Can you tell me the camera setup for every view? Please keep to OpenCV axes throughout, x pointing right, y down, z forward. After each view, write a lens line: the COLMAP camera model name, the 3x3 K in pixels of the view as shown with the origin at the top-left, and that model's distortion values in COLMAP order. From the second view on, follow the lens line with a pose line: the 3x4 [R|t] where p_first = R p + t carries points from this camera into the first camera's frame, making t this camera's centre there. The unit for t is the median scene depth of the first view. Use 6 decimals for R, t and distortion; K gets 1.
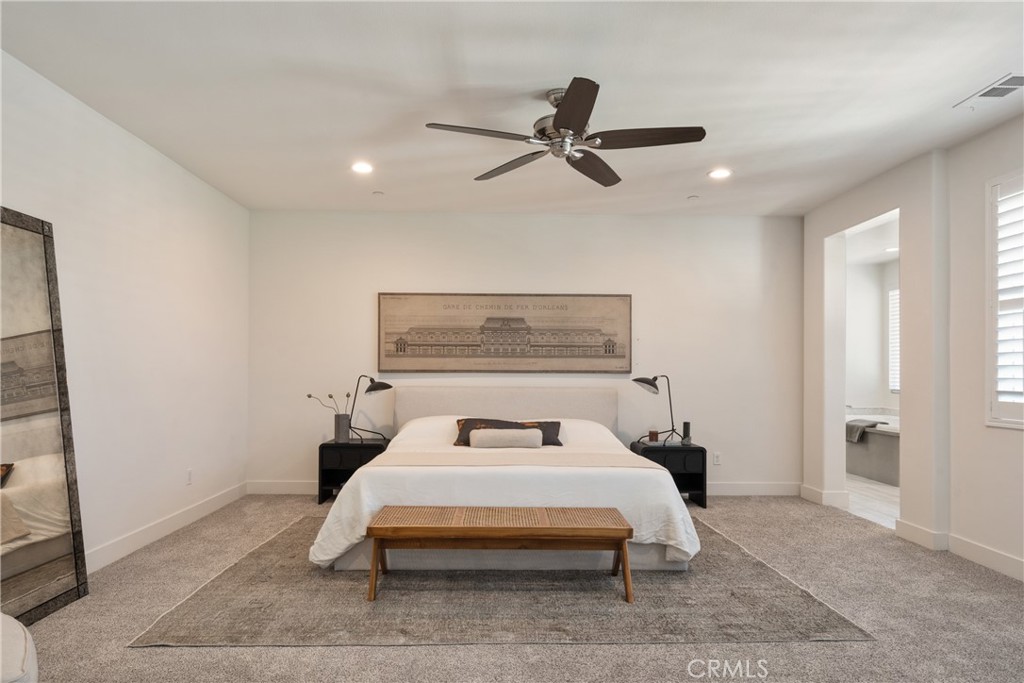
lens RADIAL K [[606.7, 0, 501.0], [0, 606.7, 370.3], [0, 0, 1]] dist [0.003888, 0.000880]
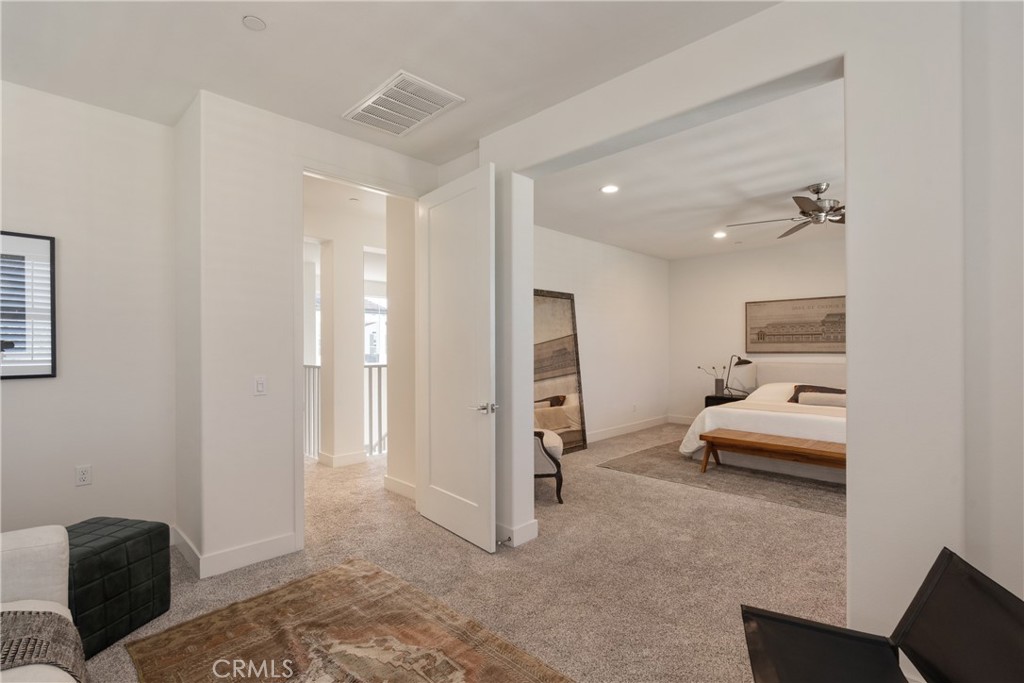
lens RADIAL K [[484.4, 0, 512.1], [0, 484.4, 345.7], [0, 0, 1]] dist [-0.001820, -0.000372]
pose [[0.694183, -0.011622, -0.719705, 0.343528], [0.012724, 0.999912, -0.003875, -0.023327], [0.719686, -0.006468, 0.694270, -0.371135]]
